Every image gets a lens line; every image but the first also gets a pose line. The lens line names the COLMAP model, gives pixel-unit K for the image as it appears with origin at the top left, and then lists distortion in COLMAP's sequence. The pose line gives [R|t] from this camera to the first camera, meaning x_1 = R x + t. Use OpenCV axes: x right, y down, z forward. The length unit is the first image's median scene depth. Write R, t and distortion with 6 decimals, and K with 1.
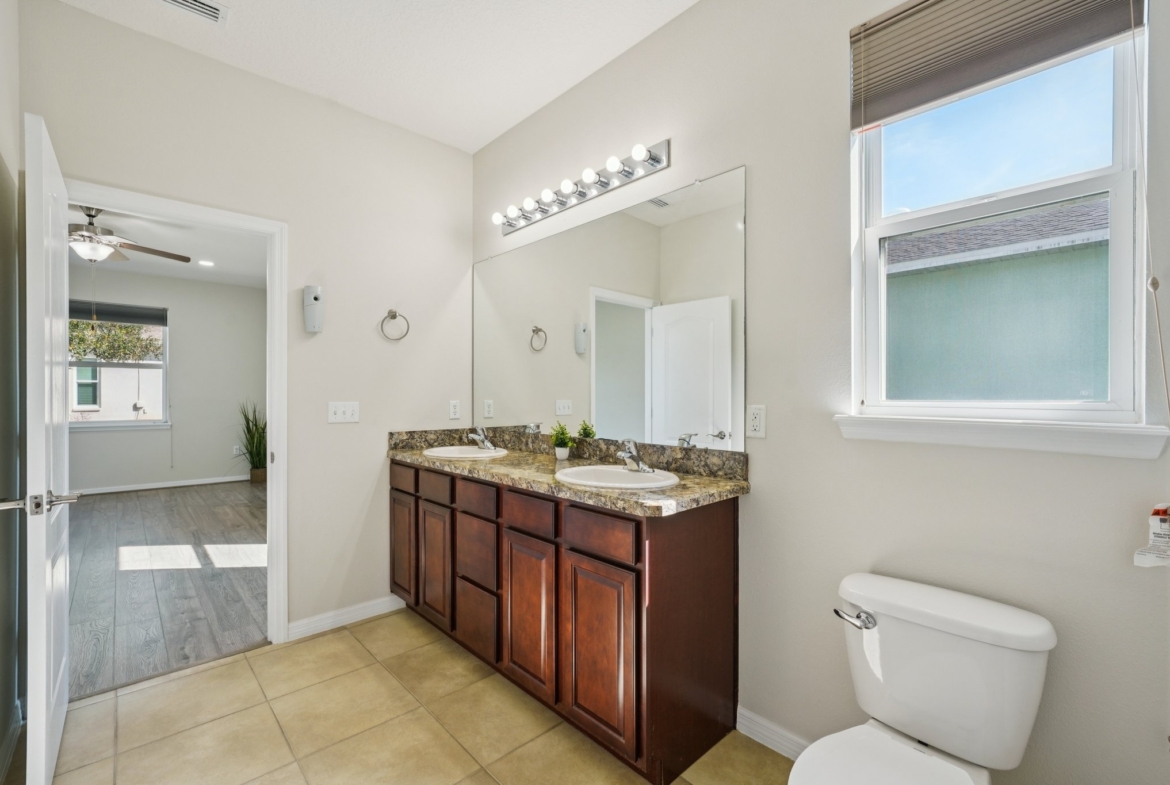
lens RADIAL K [[496.8, 0, 582.9], [0, 496.8, 399.0], [0, 0, 1]] dist [0.017882, -0.000121]
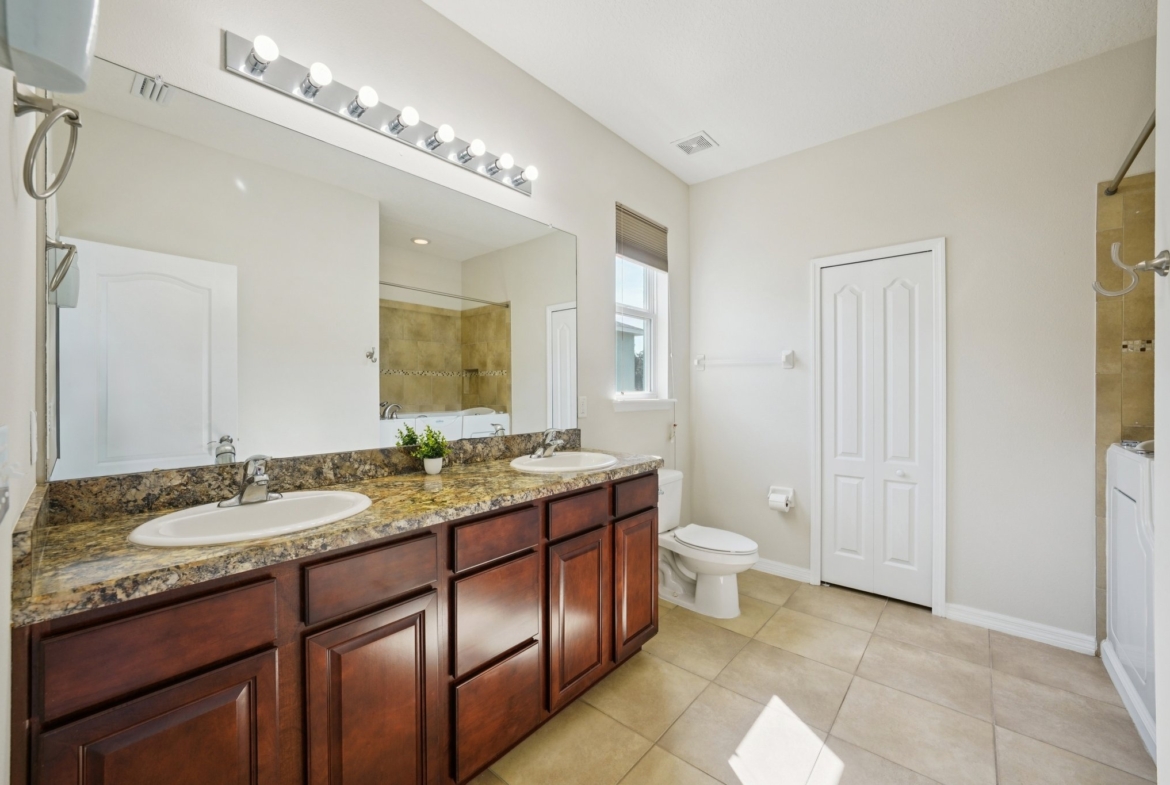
lens RADIAL K [[457.3, 0, 582.6], [0, 457.3, 387.5], [0, 0, 1]] dist [-0.015668, 0.000015]
pose [[-0.102050, 0.004365, 0.994770, -0.872439], [0.012048, 0.999922, -0.003152, -0.008155], [-0.994706, 0.011664, -0.102094, 0.952099]]
